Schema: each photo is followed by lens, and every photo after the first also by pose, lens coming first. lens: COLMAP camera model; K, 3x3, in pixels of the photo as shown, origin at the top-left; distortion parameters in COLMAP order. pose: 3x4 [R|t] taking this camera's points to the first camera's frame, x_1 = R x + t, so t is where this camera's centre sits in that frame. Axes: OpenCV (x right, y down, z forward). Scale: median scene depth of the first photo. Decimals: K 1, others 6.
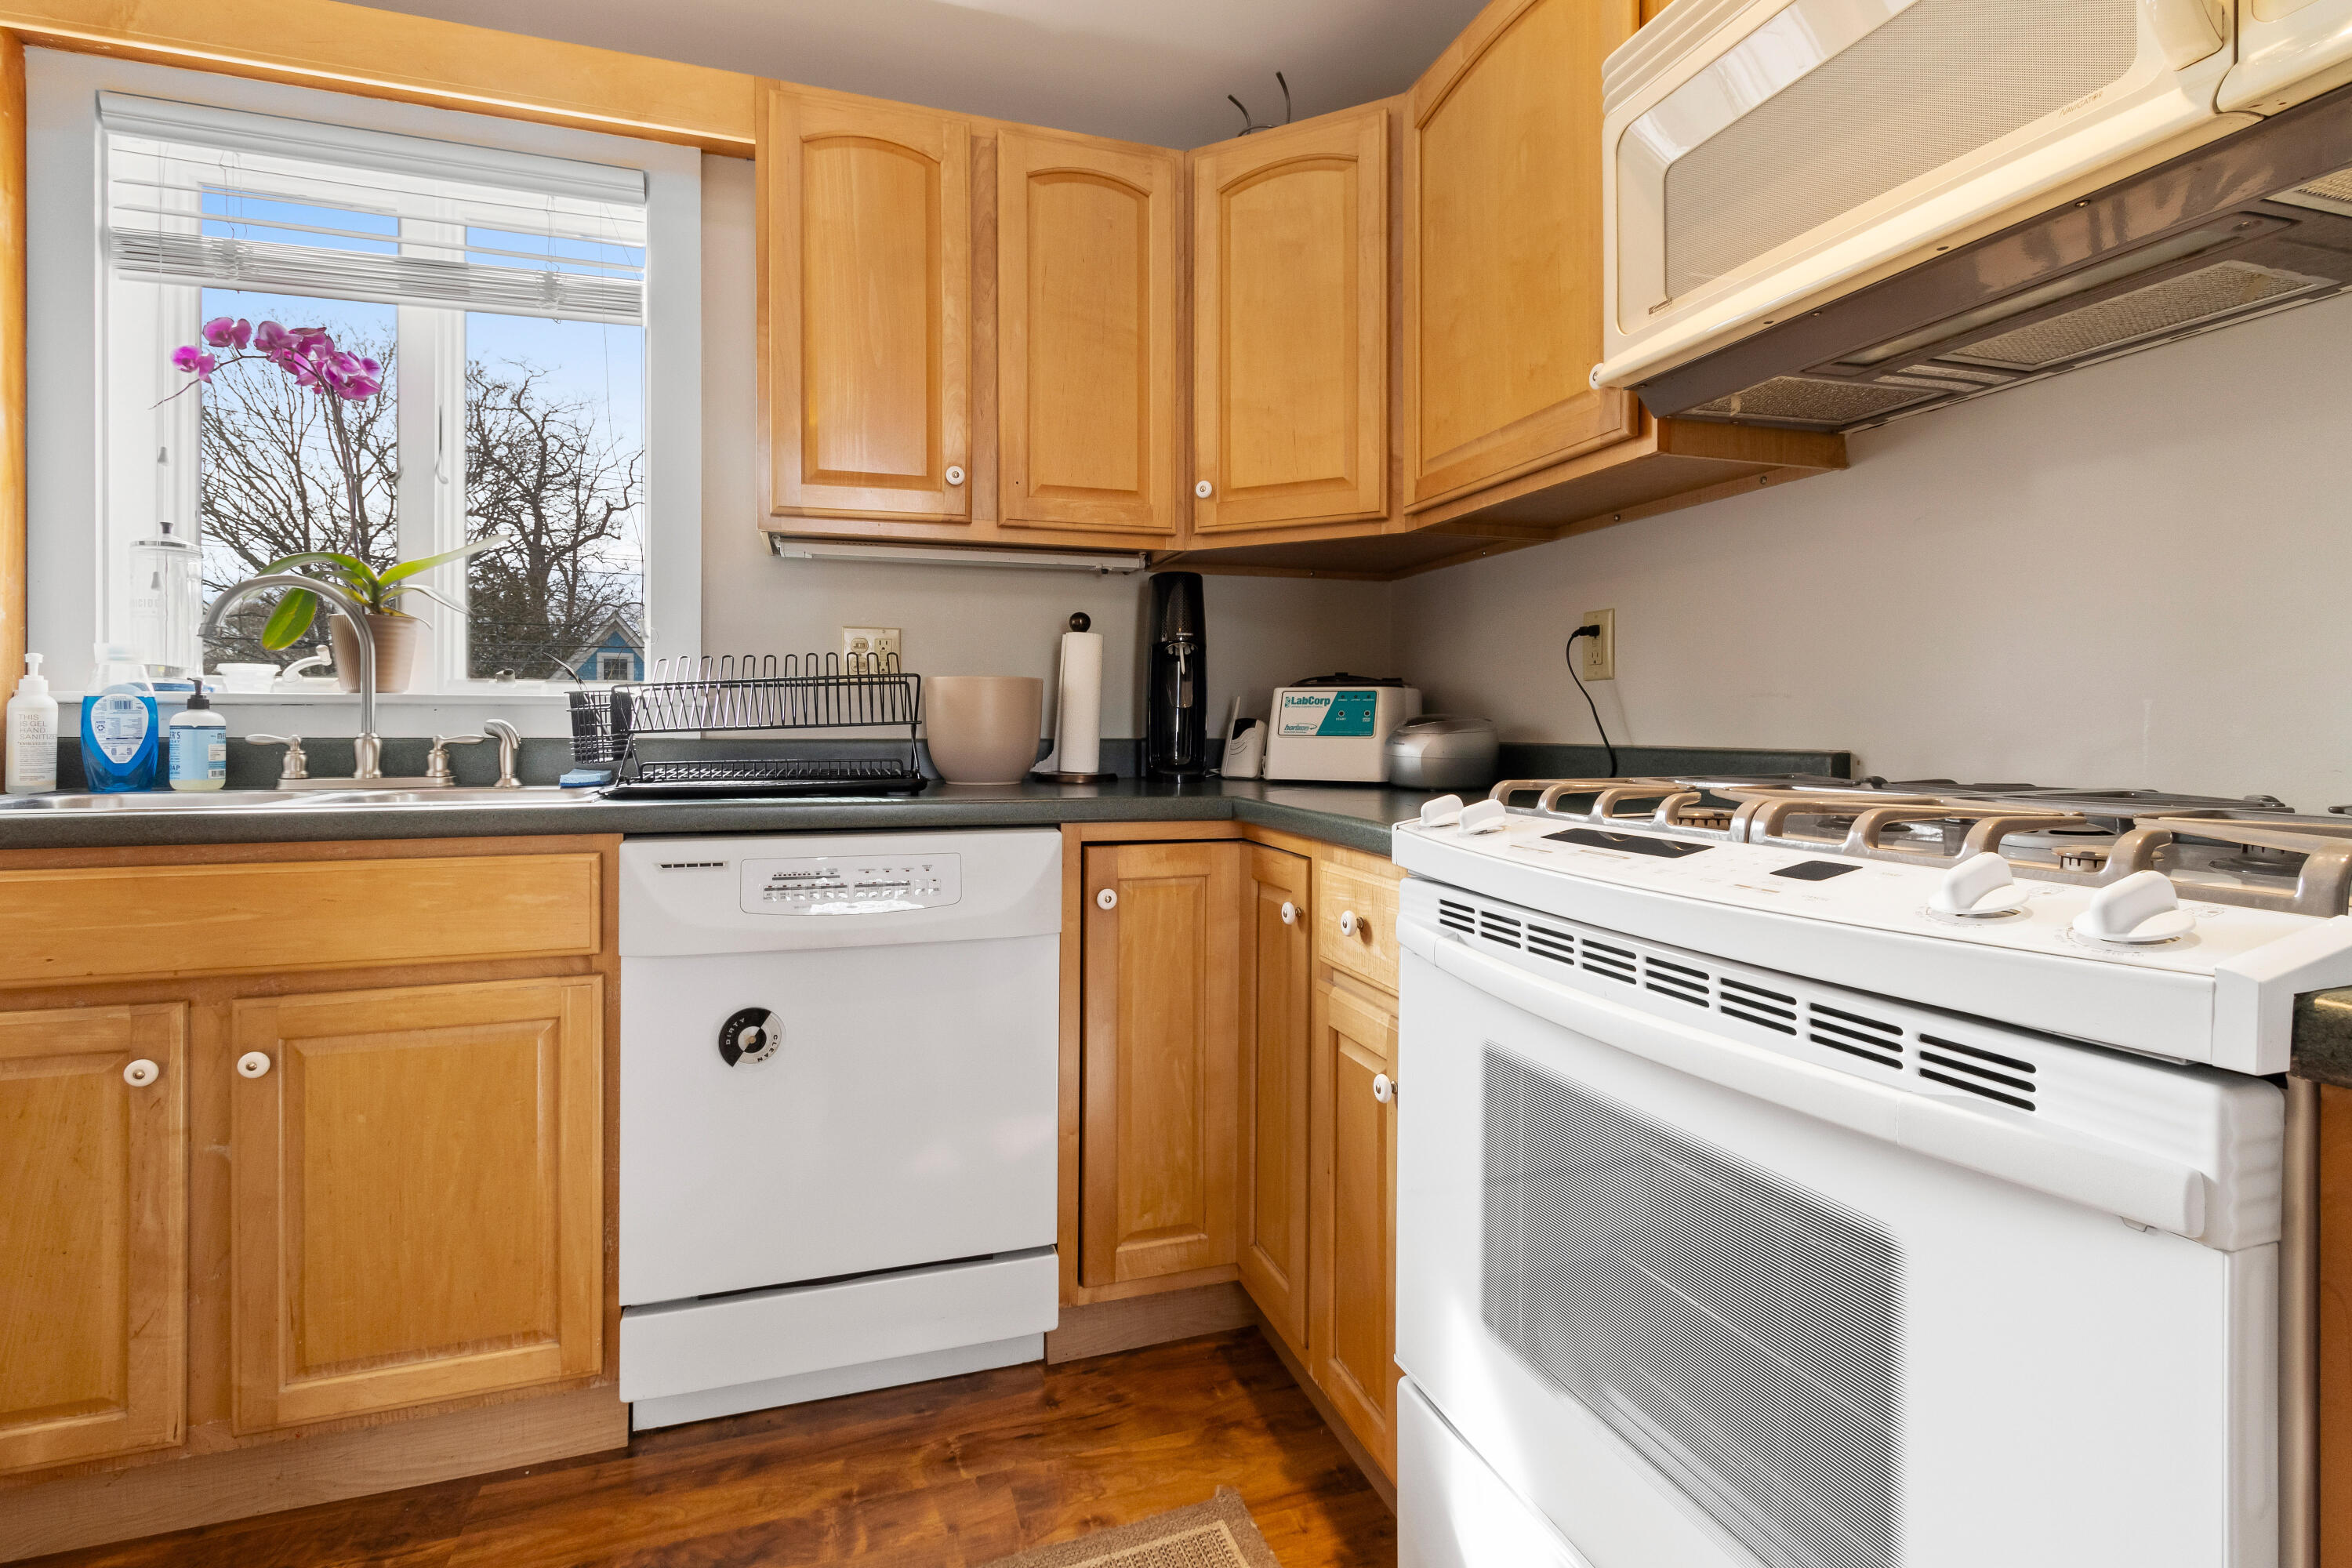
lens RADIAL K [[1105.9, 0, 1184.9], [0, 1105.9, 735.6], [0, 0, 1]] dist [0.000337, 0.000634]
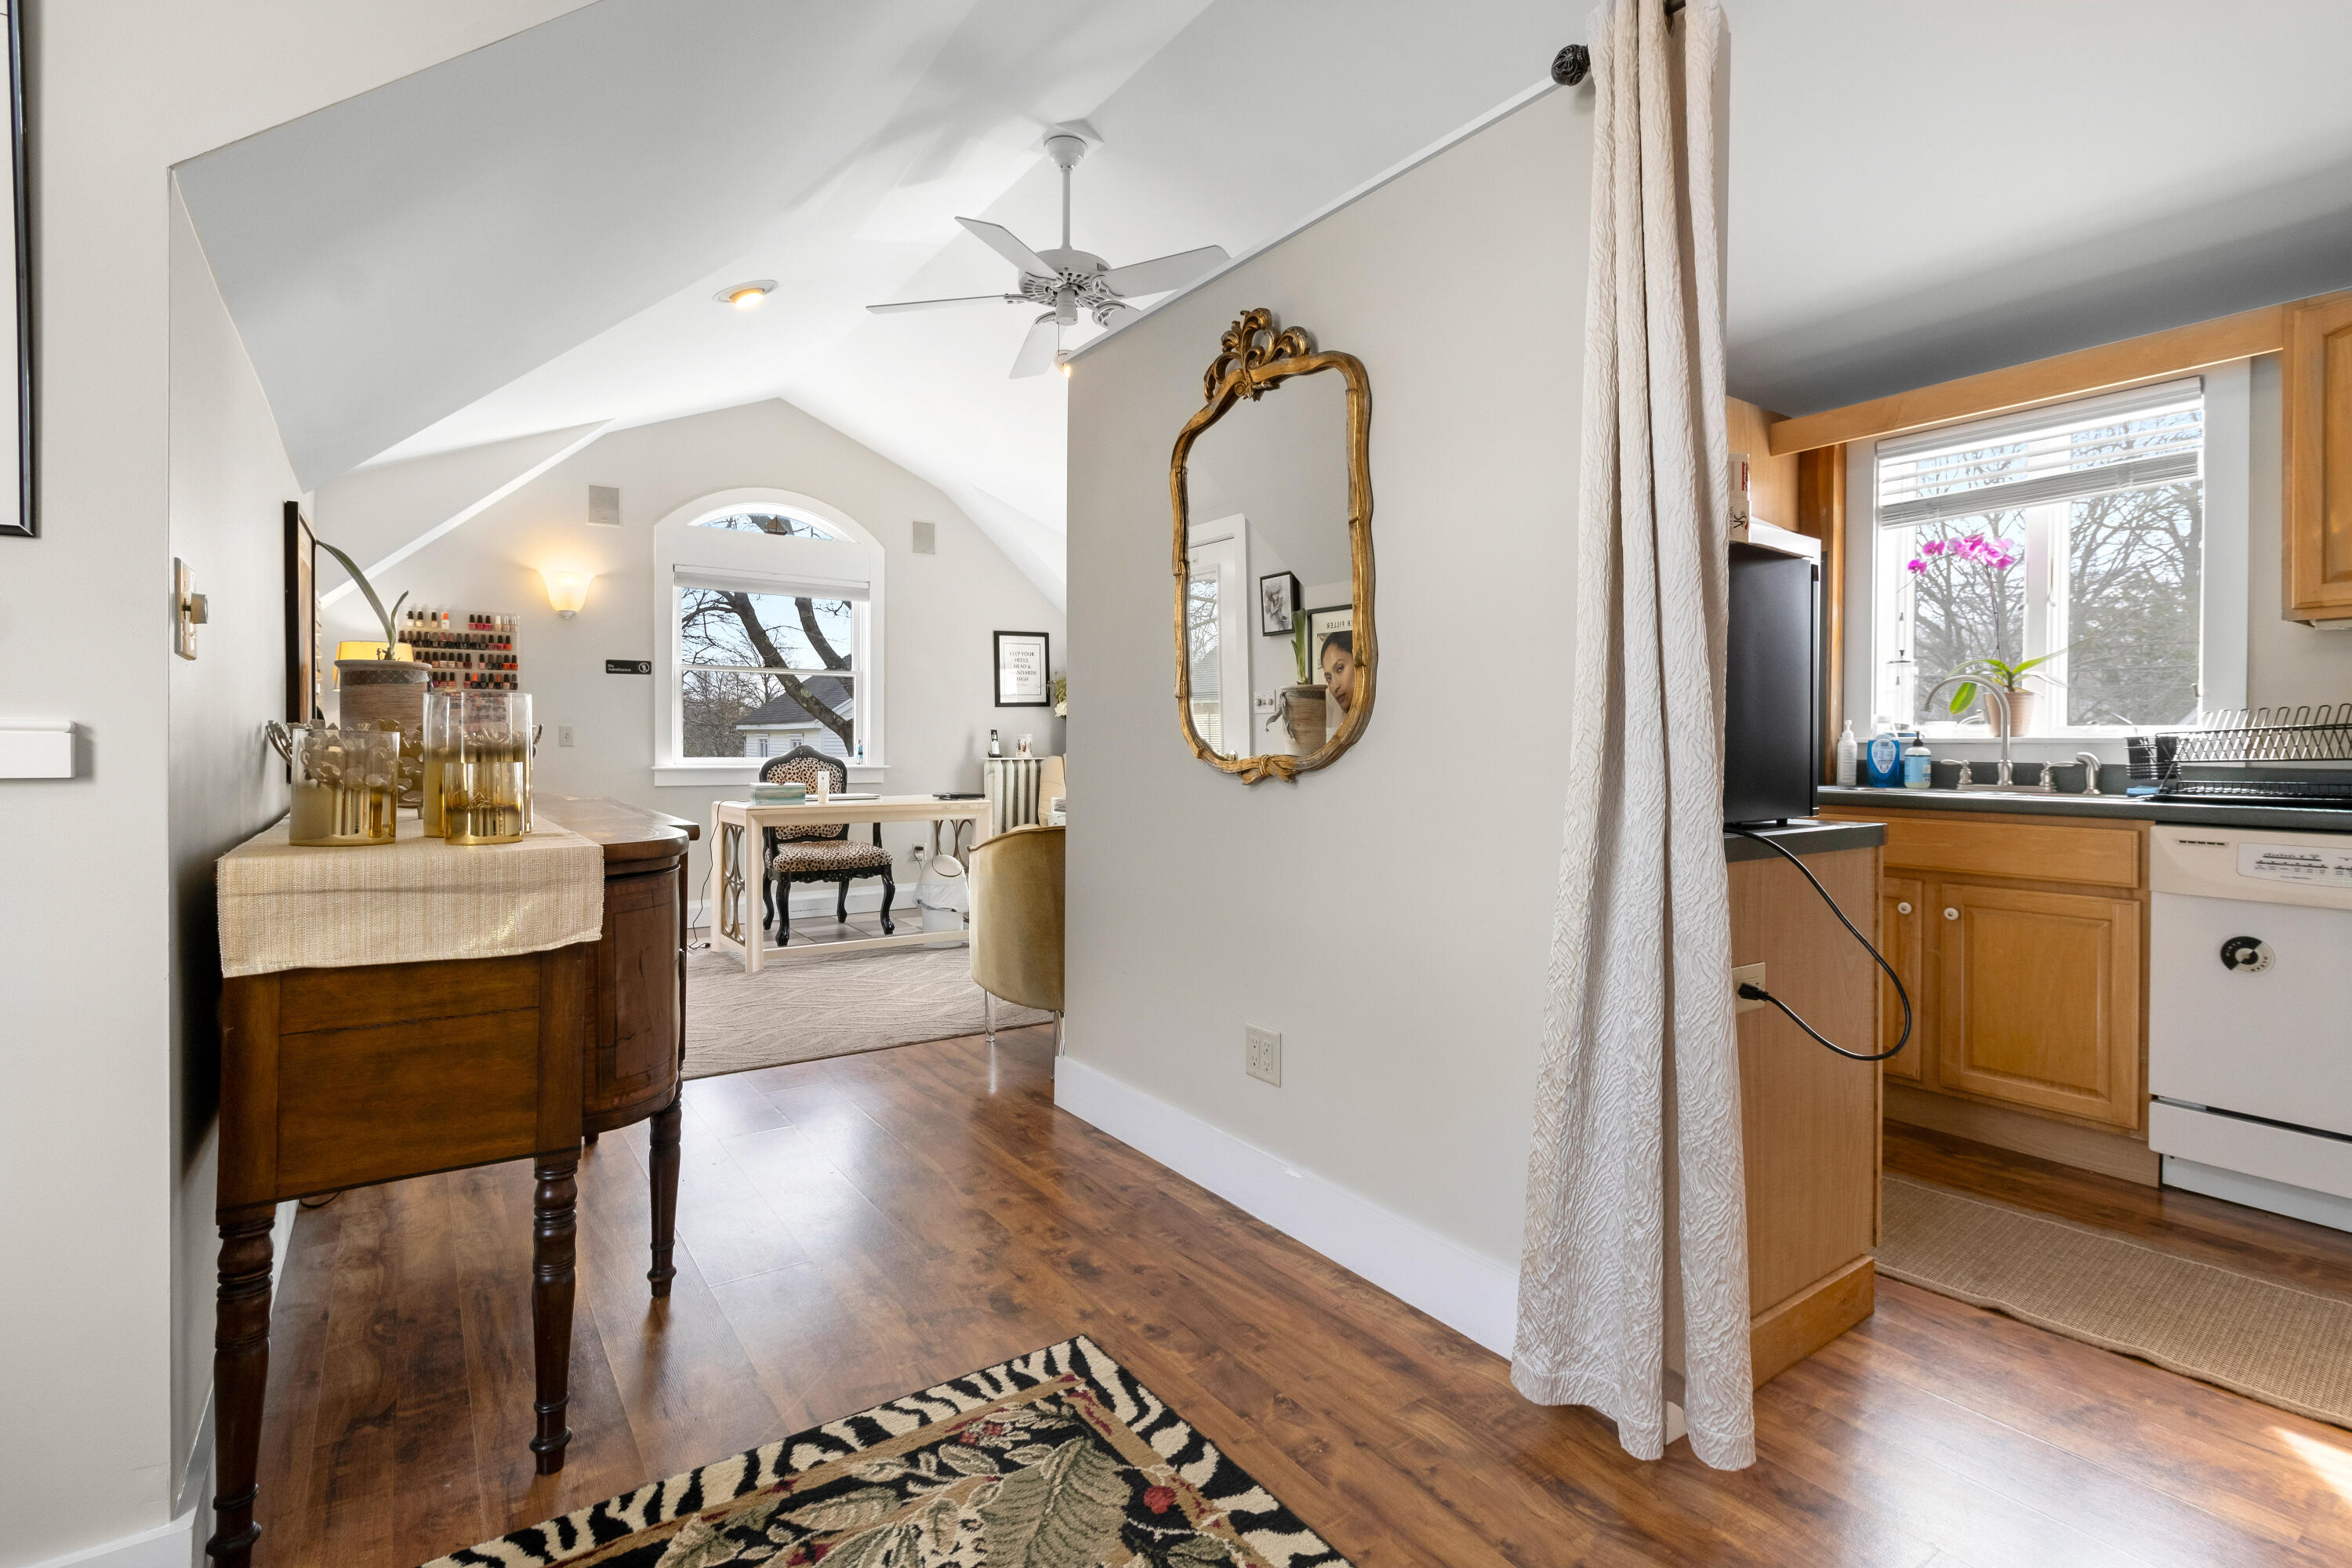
lens RADIAL K [[1105.9, 0, 1184.9], [0, 1105.9, 735.6], [0, 0, 1]] dist [0.000337, 0.000634]
pose [[0.294125, -0.005766, -0.955750, 0.603076], [-0.016130, 0.999809, -0.010996, -0.000859], [0.955631, 0.018650, 0.293976, -0.824474]]
